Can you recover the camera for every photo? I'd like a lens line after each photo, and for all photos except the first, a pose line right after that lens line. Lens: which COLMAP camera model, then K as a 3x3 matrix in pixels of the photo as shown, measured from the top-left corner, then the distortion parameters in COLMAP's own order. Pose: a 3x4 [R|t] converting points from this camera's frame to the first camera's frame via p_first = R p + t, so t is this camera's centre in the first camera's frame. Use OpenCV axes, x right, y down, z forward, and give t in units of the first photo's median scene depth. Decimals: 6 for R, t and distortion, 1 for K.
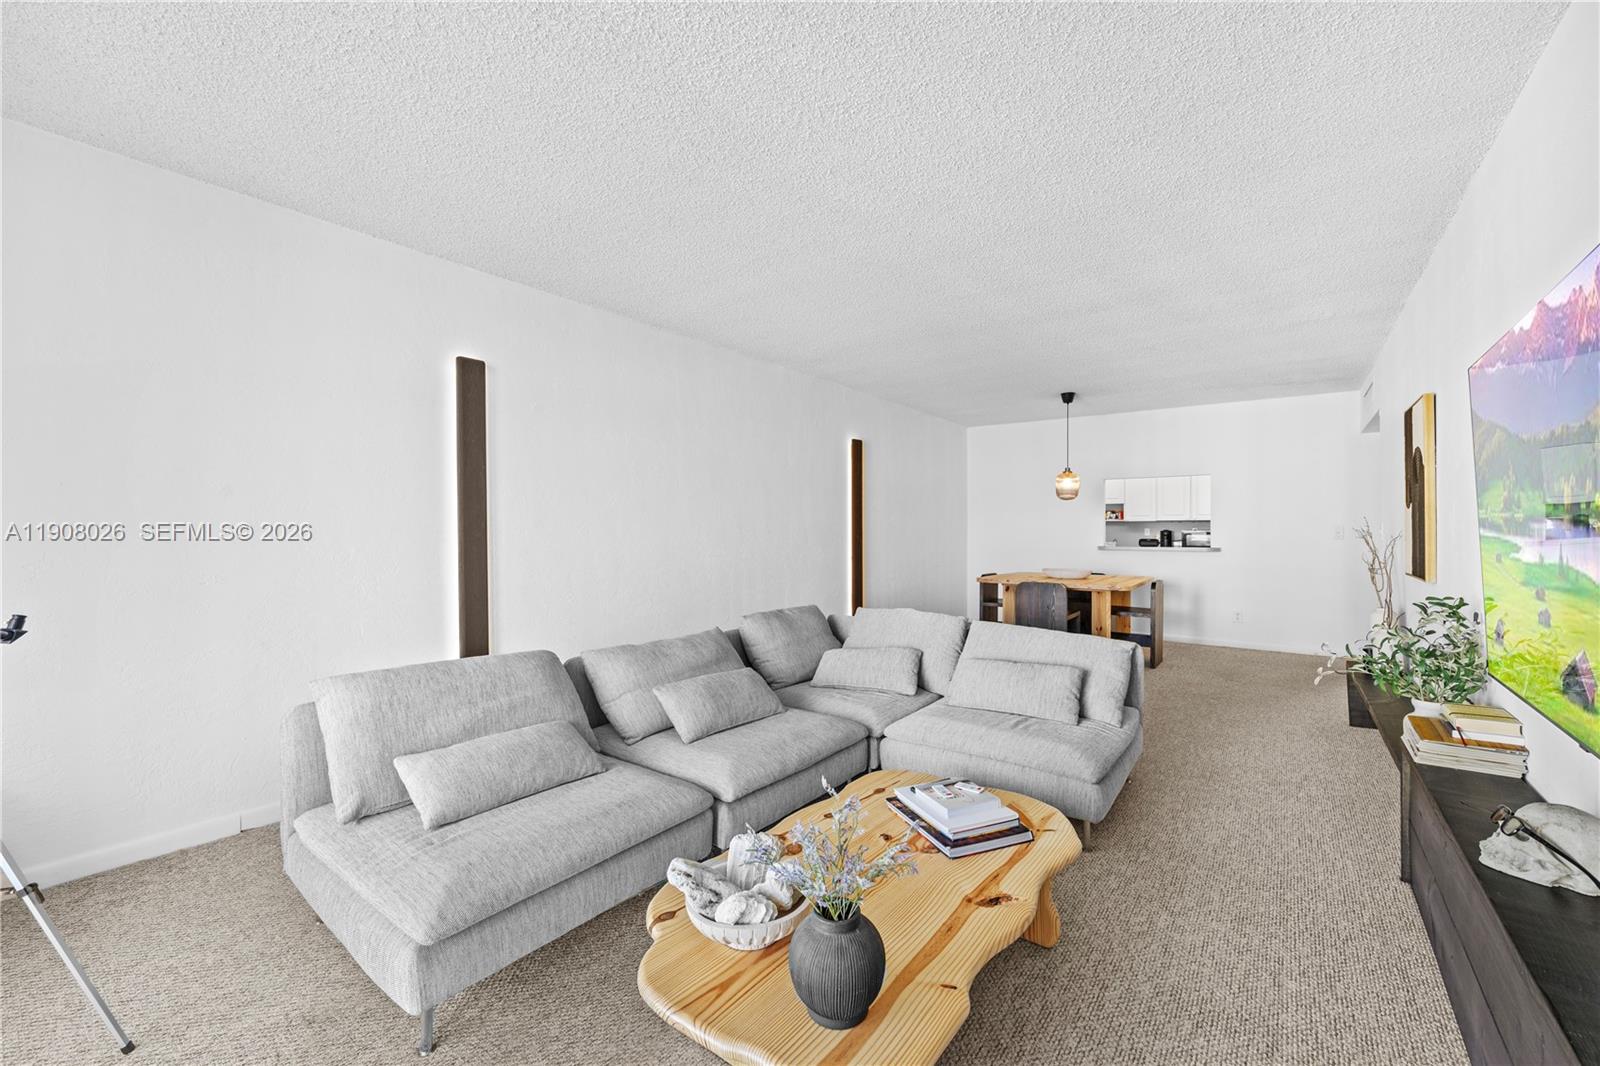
lens RADIAL K [[642.4, 0, 834.1], [0, 642.4, 536.0], [0, 0, 1]] dist [-0.000350, 0.000026]
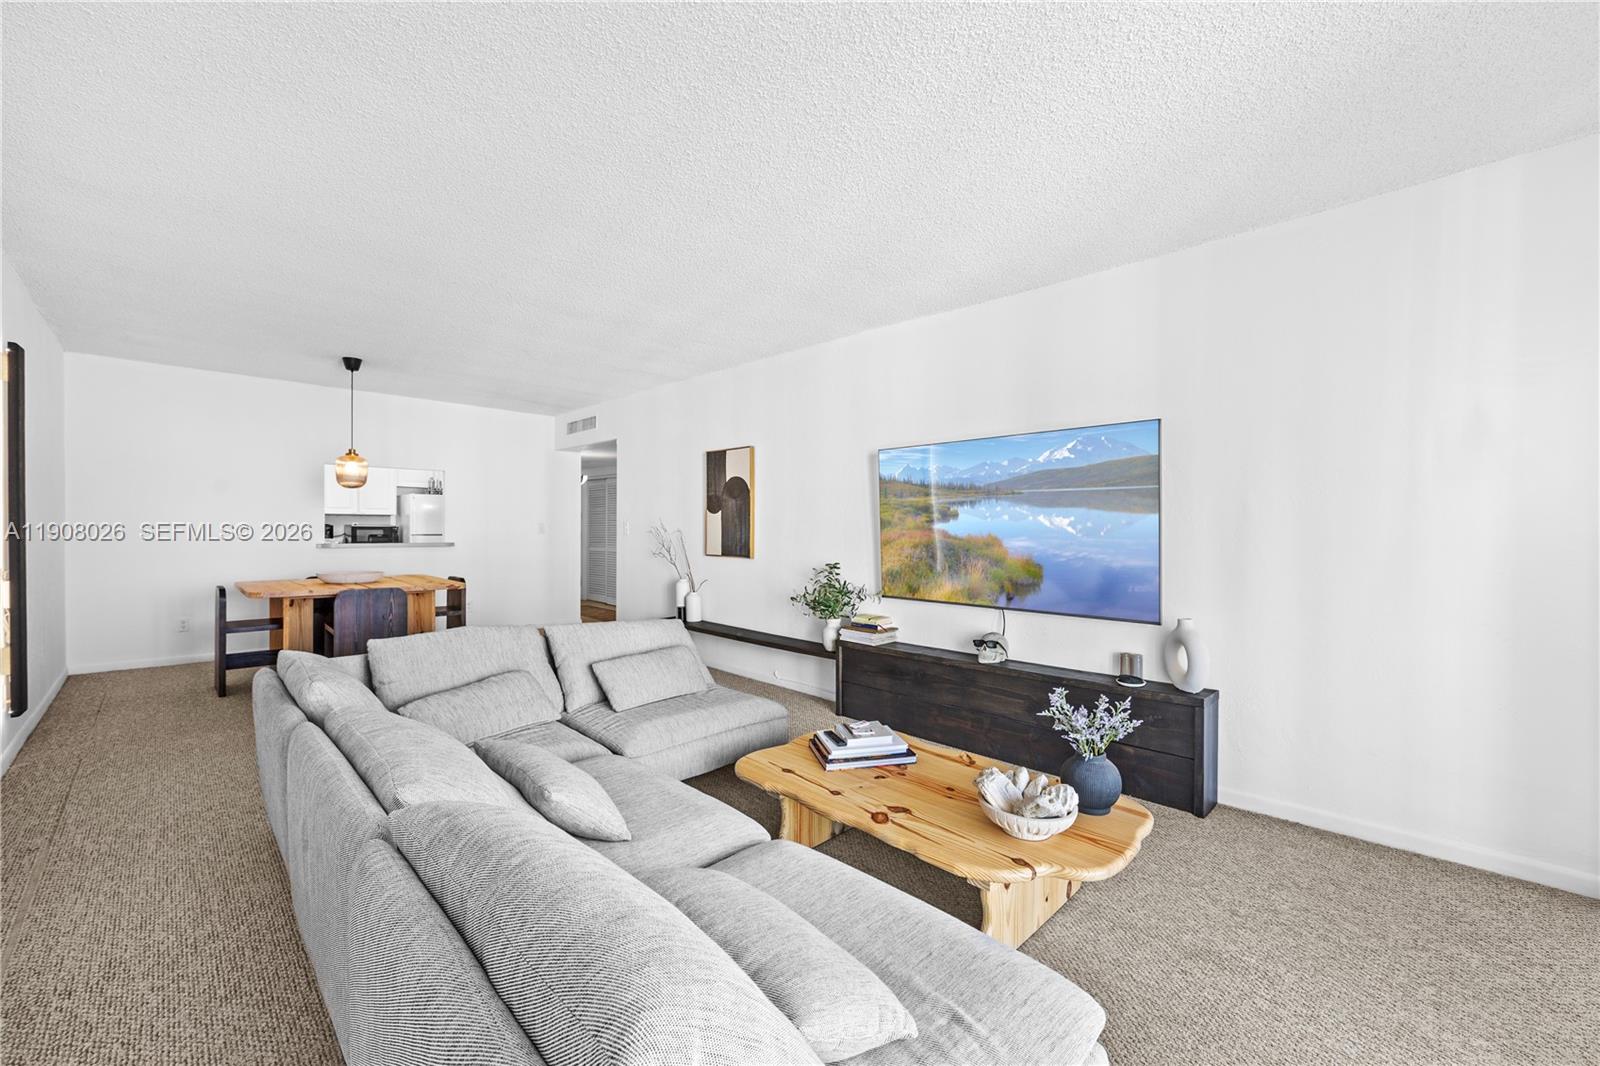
lens RADIAL K [[645.4, 0, 803.0], [0, 645.4, 533.2], [0, 0, 1]] dist [-0.005645, 0.000088]
pose [[0.175301, -0.006246, 0.984495, -0.354325], [0.001373, 0.999980, 0.006099, -0.002326], [-0.984514, 0.000282, 0.175306, 0.283755]]
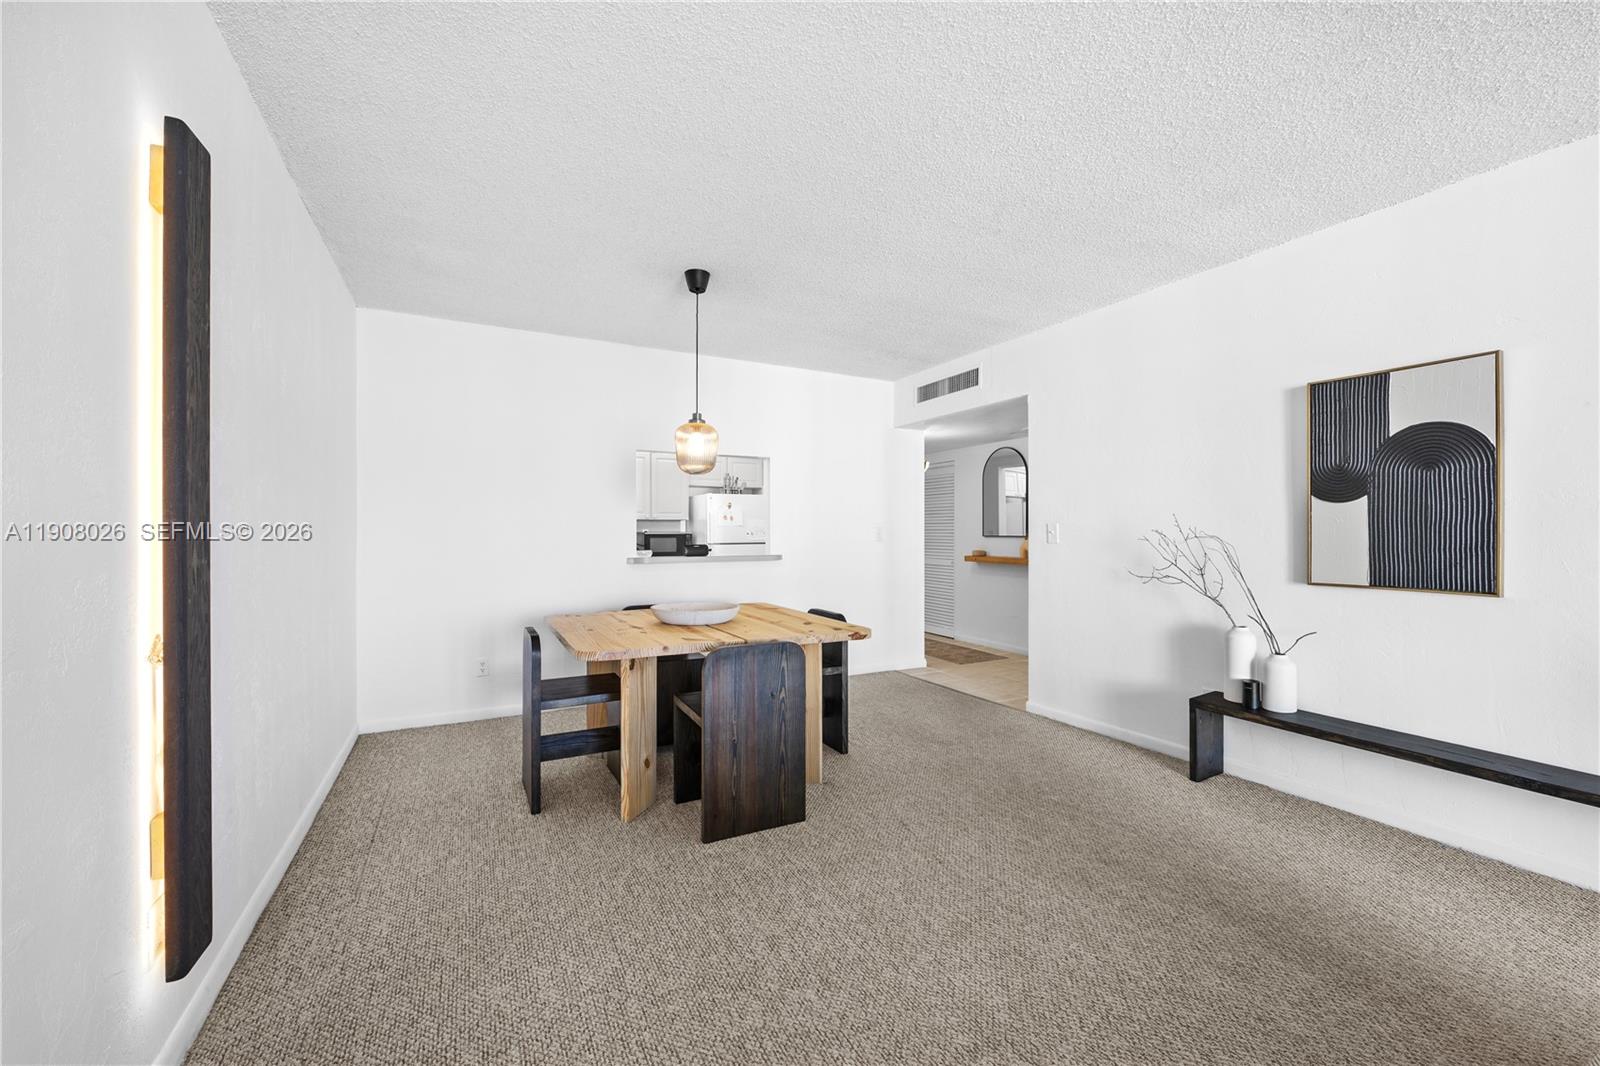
lens RADIAL K [[635.4, 0, 806.6], [0, 635.4, 527.8], [0, 0, 1]] dist [-0.015450, -0.000004]
pose [[0.449421, 0.005423, 0.893304, -0.065005], [0.010099, 0.999887, -0.011151, -0.005219], [-0.893263, 0.014033, 0.449315, 0.688055]]
